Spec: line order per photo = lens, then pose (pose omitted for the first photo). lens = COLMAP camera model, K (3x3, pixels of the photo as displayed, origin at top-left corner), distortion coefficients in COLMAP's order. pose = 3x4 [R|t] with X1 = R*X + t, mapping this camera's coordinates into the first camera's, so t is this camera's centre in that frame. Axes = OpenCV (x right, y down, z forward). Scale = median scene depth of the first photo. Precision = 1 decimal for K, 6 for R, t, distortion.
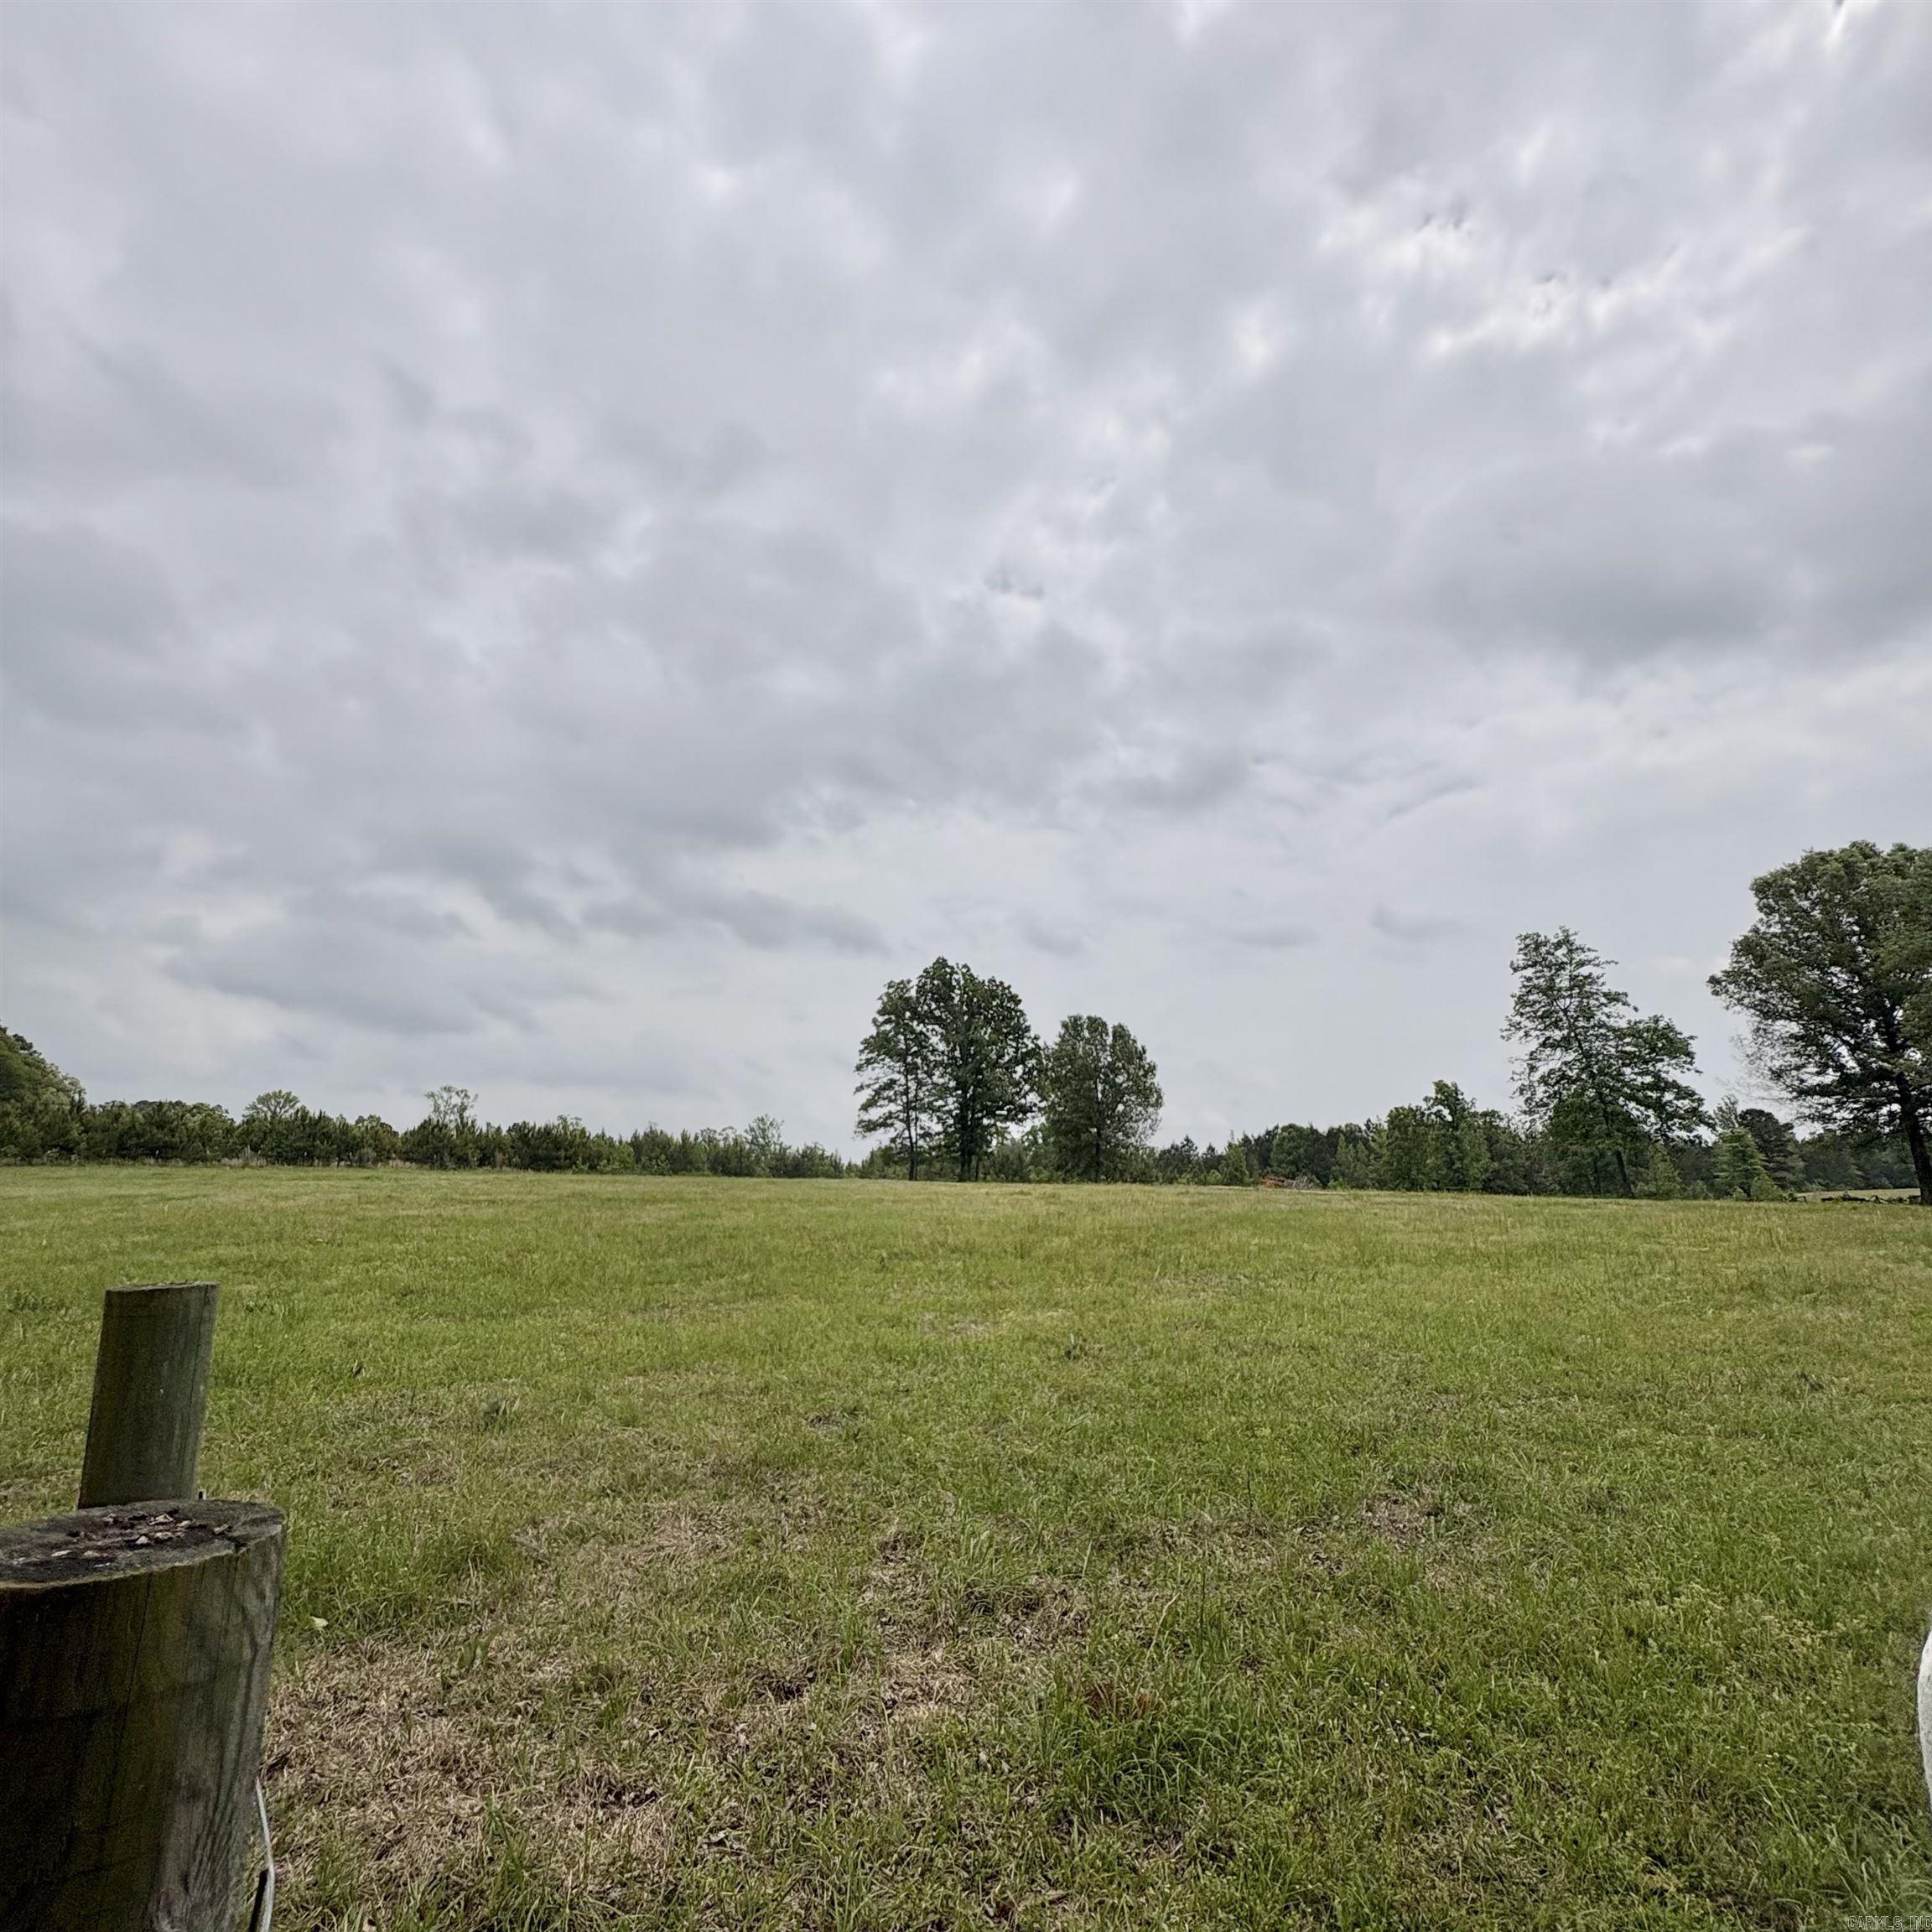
lens RADIAL K [[1039.3, 0, 958.8], [0, 1039.3, 973.3], [0, 0, 1]] dist [0.002215, 0.001430]
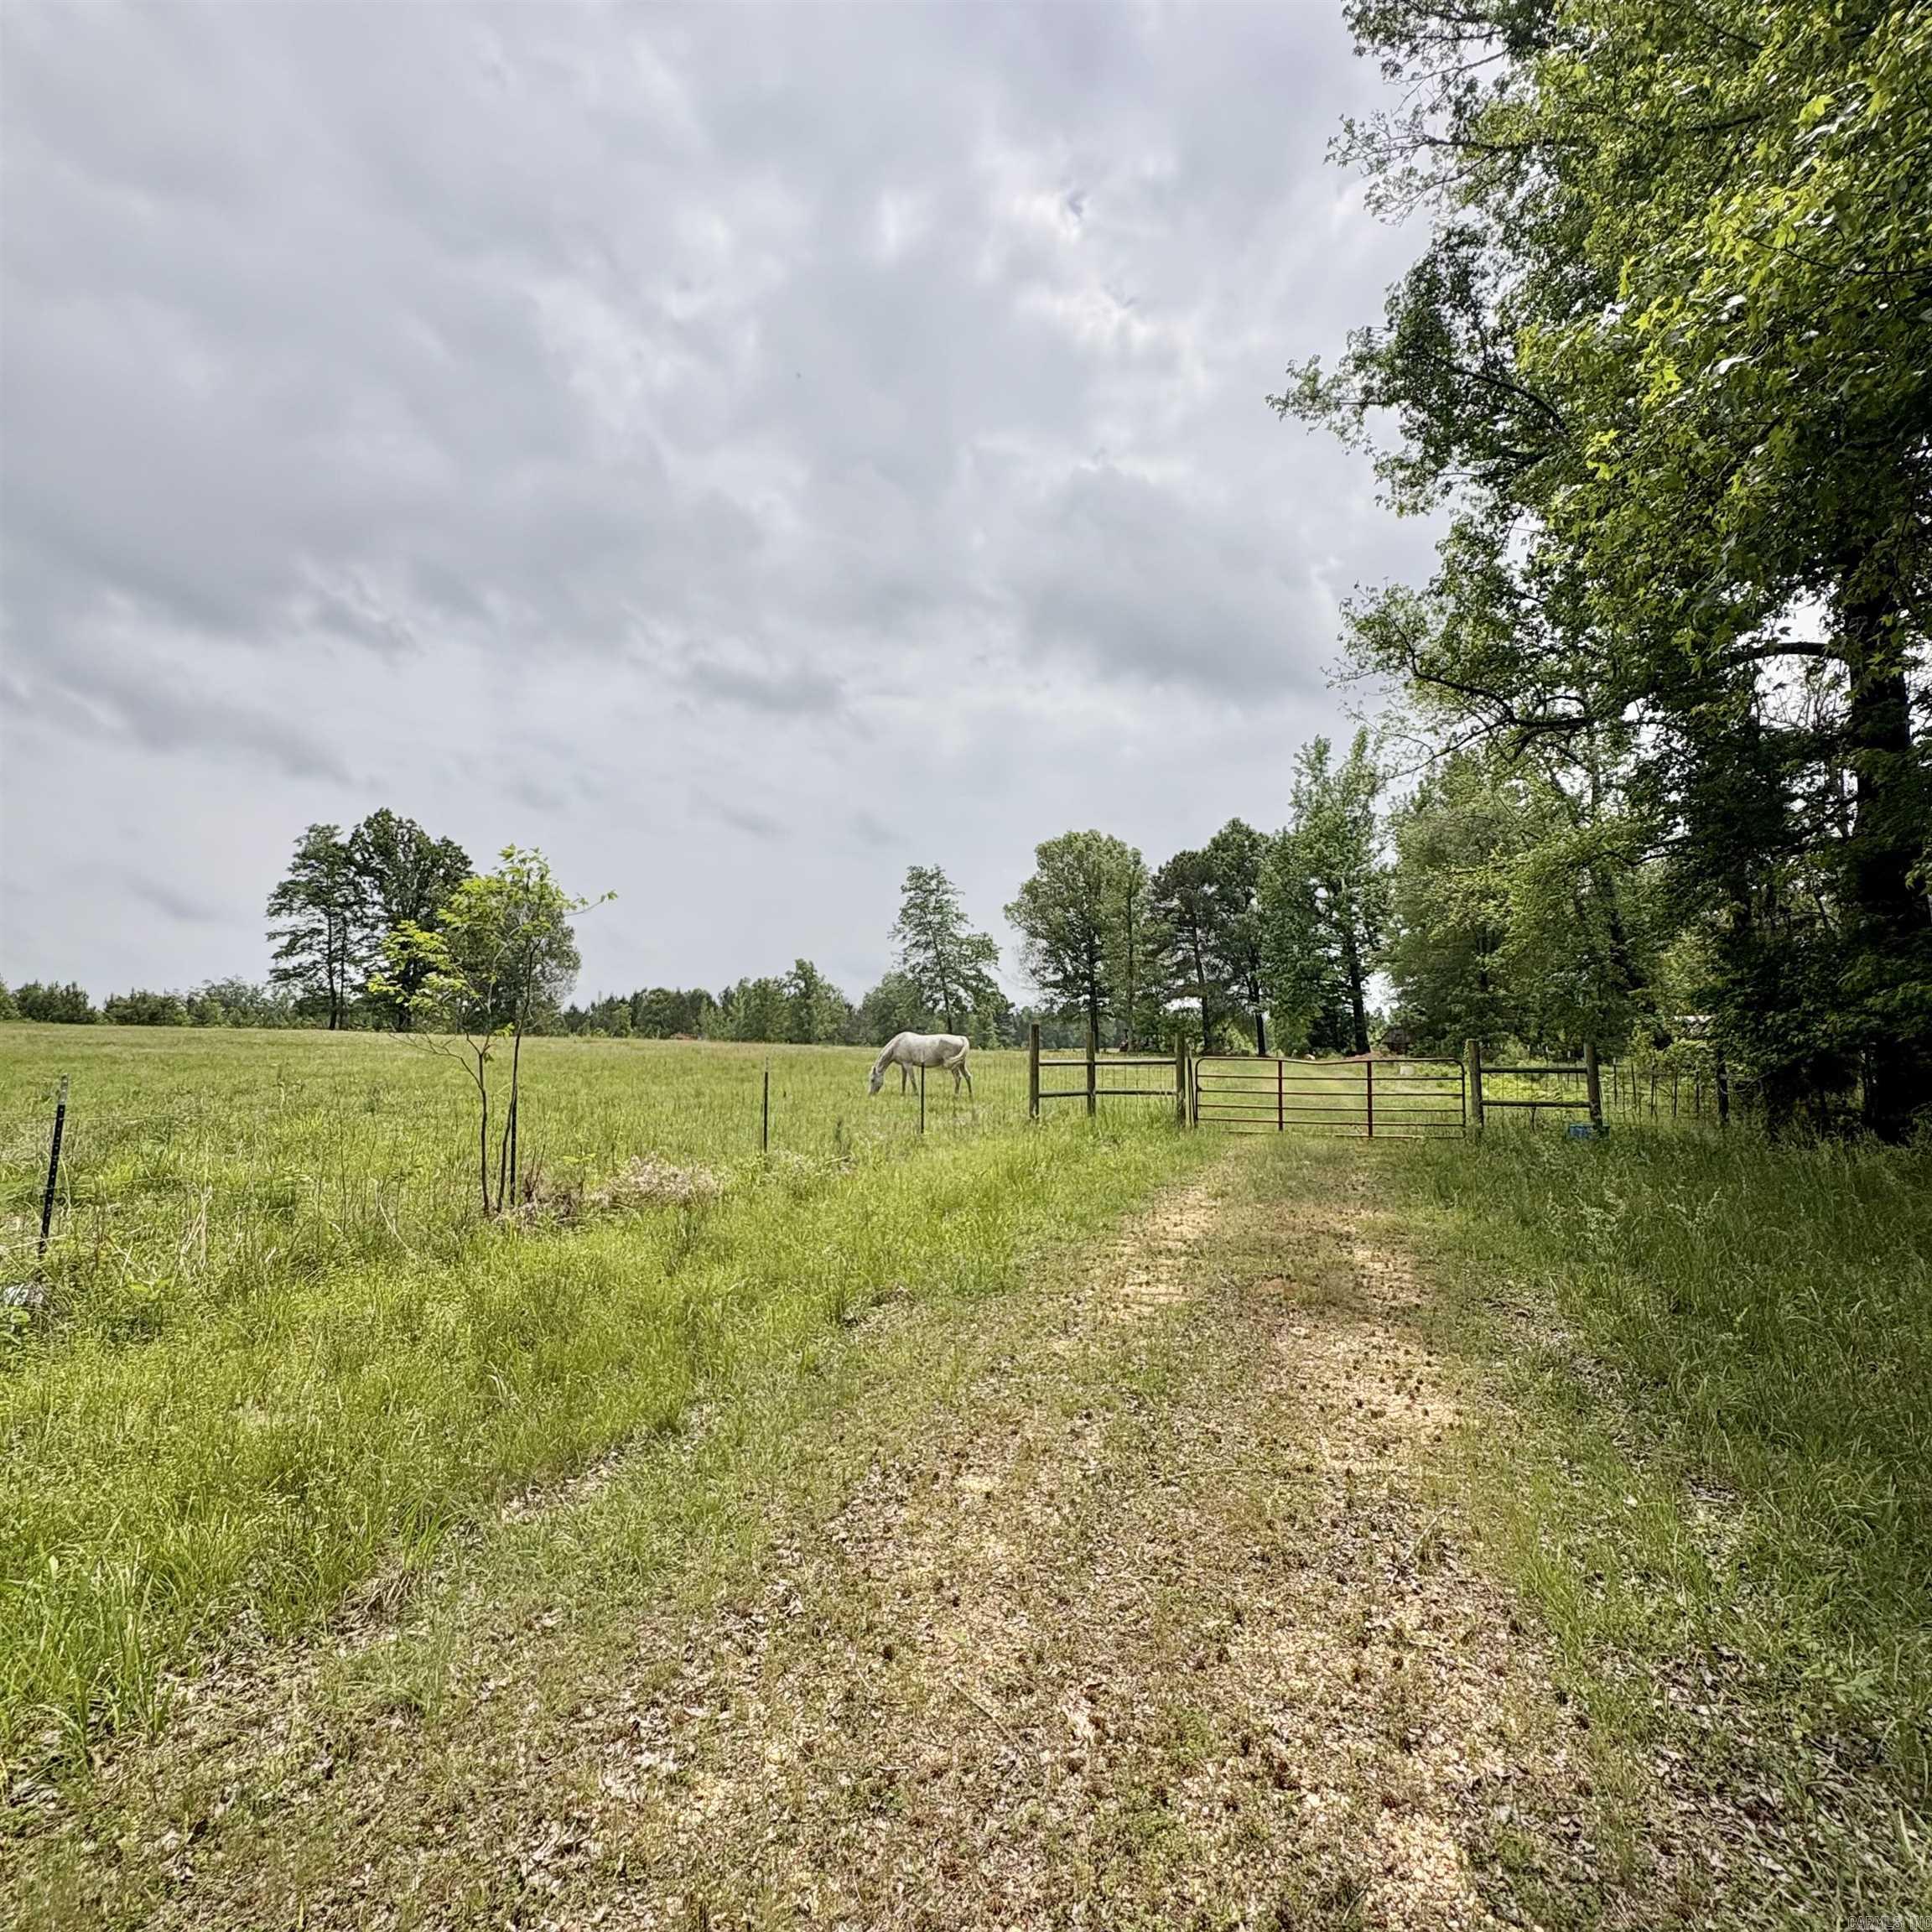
lens RADIAL K [[1020.4, 0, 966.0], [0, 1020.4, 966.0], [0, 0, 1]] dist [-0.002684, 0.000148]
pose [[0.802071, 0.054356, 0.594750, -0.189242], [-0.127473, 0.988482, 0.081568, -0.023139], [-0.583466, -0.141238, 0.799762, -0.148571]]
